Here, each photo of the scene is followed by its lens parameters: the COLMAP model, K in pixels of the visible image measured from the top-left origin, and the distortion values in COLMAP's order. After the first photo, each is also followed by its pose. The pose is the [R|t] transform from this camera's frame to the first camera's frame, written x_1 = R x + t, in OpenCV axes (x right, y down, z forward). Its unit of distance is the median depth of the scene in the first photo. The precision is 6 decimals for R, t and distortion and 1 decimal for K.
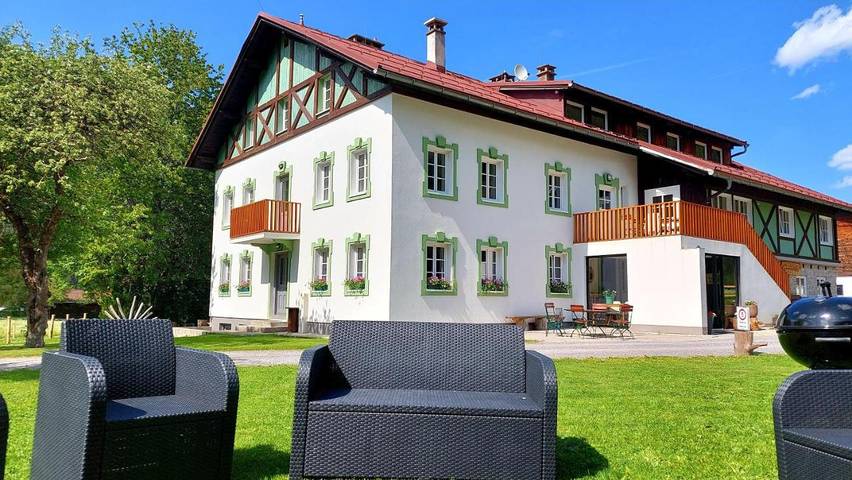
lens RADIAL K [[625.7, 0, 429.0], [0, 625.7, 240.4], [0, 0, 1]] dist [0.006512, -0.003958]
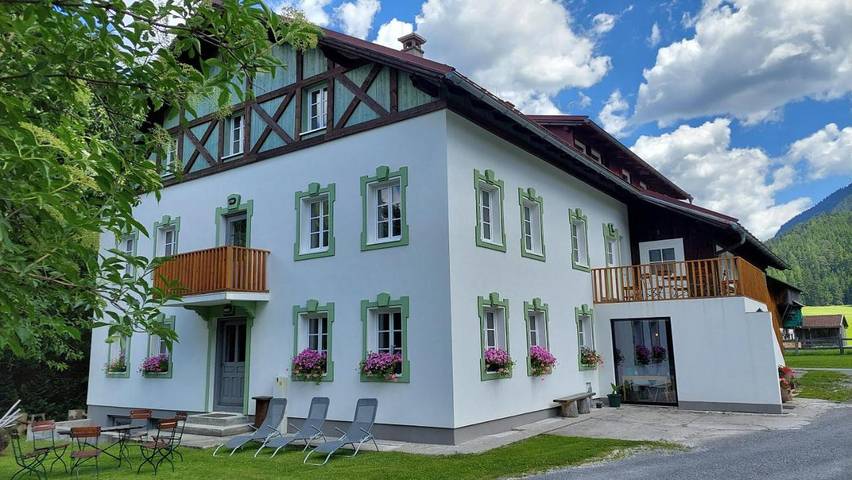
lens RADIAL K [[625.7, 0, 422.7], [0, 625.7, 239.8], [0, 0, 1]] dist [0.006512, -0.003958]
pose [[0.962417, 0.022144, 0.270672, -0.228904], [-0.001469, 0.997080, -0.076351, -0.017106], [-0.271573, 0.073084, 0.959639, 0.241275]]
